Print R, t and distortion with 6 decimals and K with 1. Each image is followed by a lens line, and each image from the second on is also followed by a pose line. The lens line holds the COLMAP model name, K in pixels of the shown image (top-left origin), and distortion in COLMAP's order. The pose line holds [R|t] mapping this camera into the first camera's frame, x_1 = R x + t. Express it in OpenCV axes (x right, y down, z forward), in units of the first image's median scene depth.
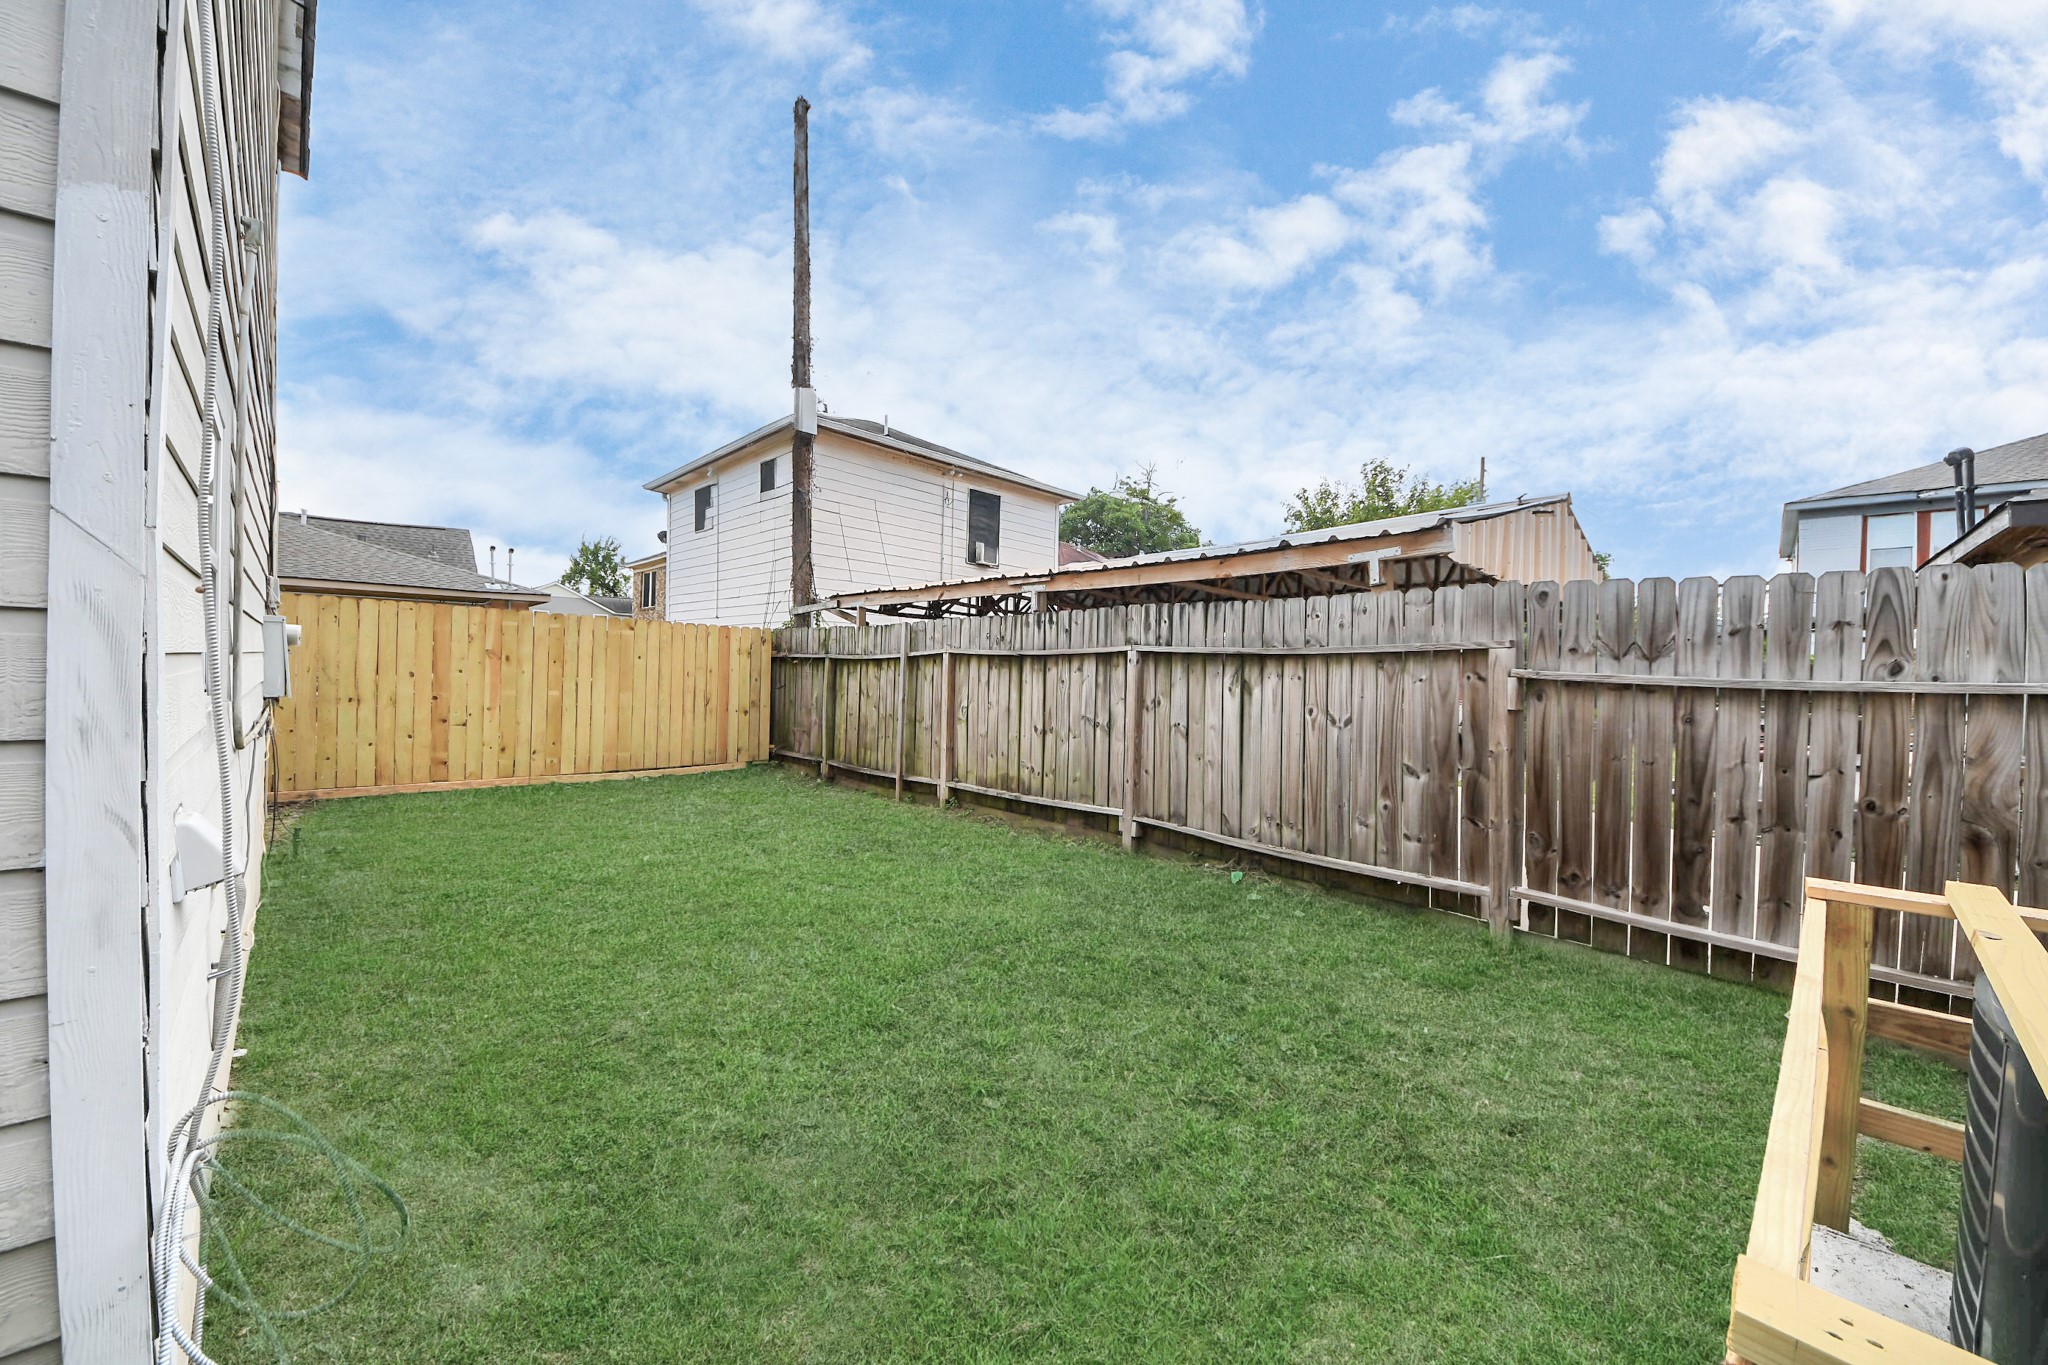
lens RADIAL K [[707.8, 0, 1003.5], [0, 707.8, 679.2], [0, 0, 1]] dist [0.000752, -0.011473]
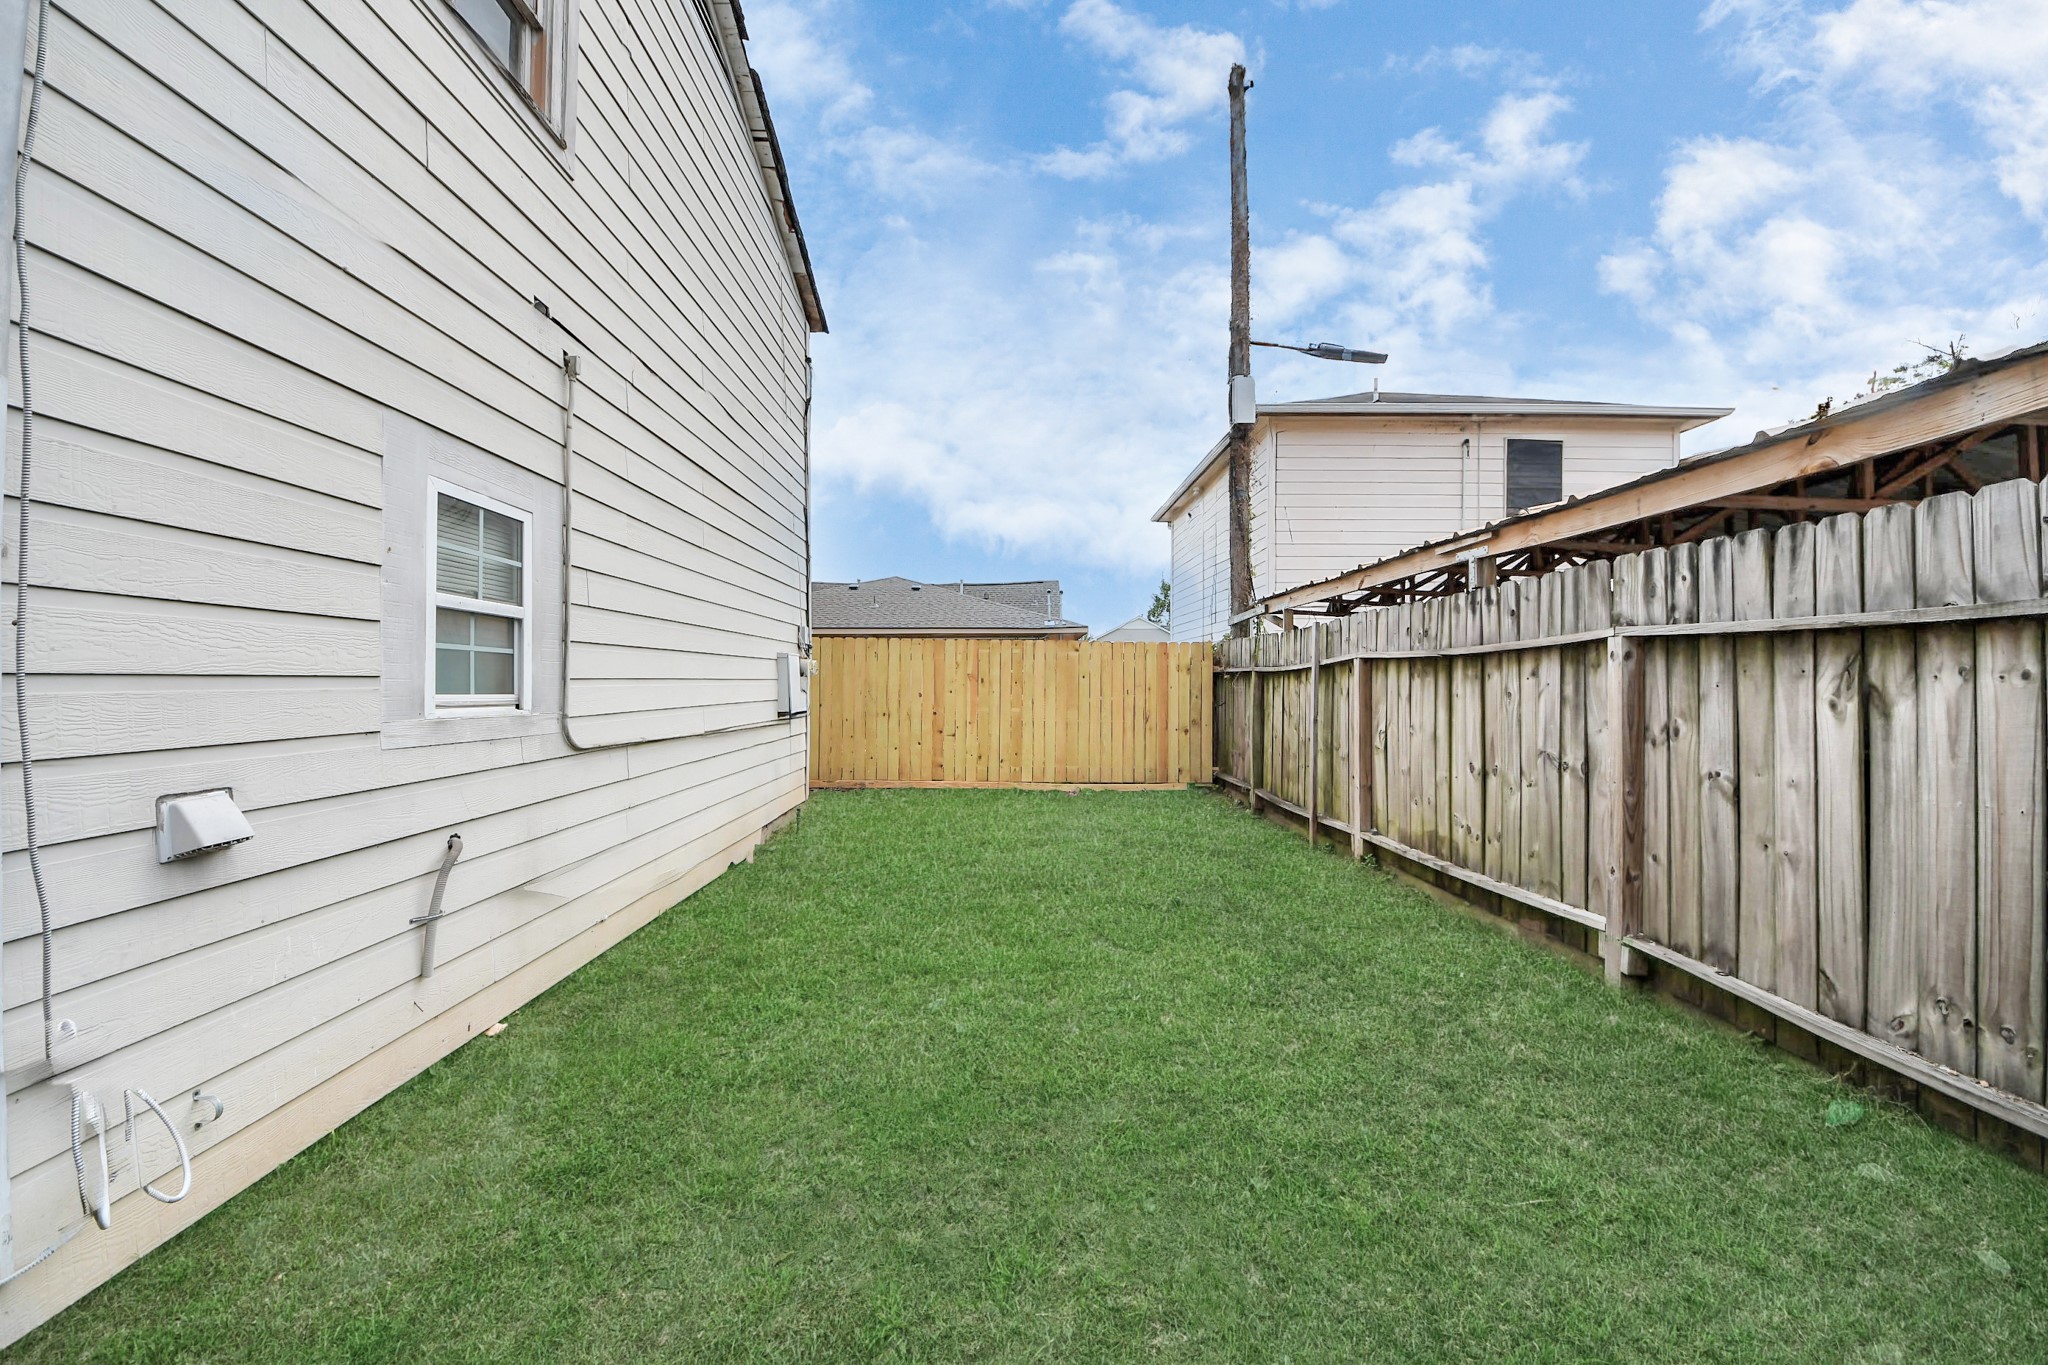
lens RADIAL K [[707.8, 0, 1003.5], [0, 707.8, 679.2], [0, 0, 1]] dist [0.000752, -0.011473]
pose [[0.715955, -0.025688, -0.697674, 0.225112], [0.006084, 0.999514, -0.030559, 0.007358], [0.698120, 0.017634, 0.715763, 0.270360]]
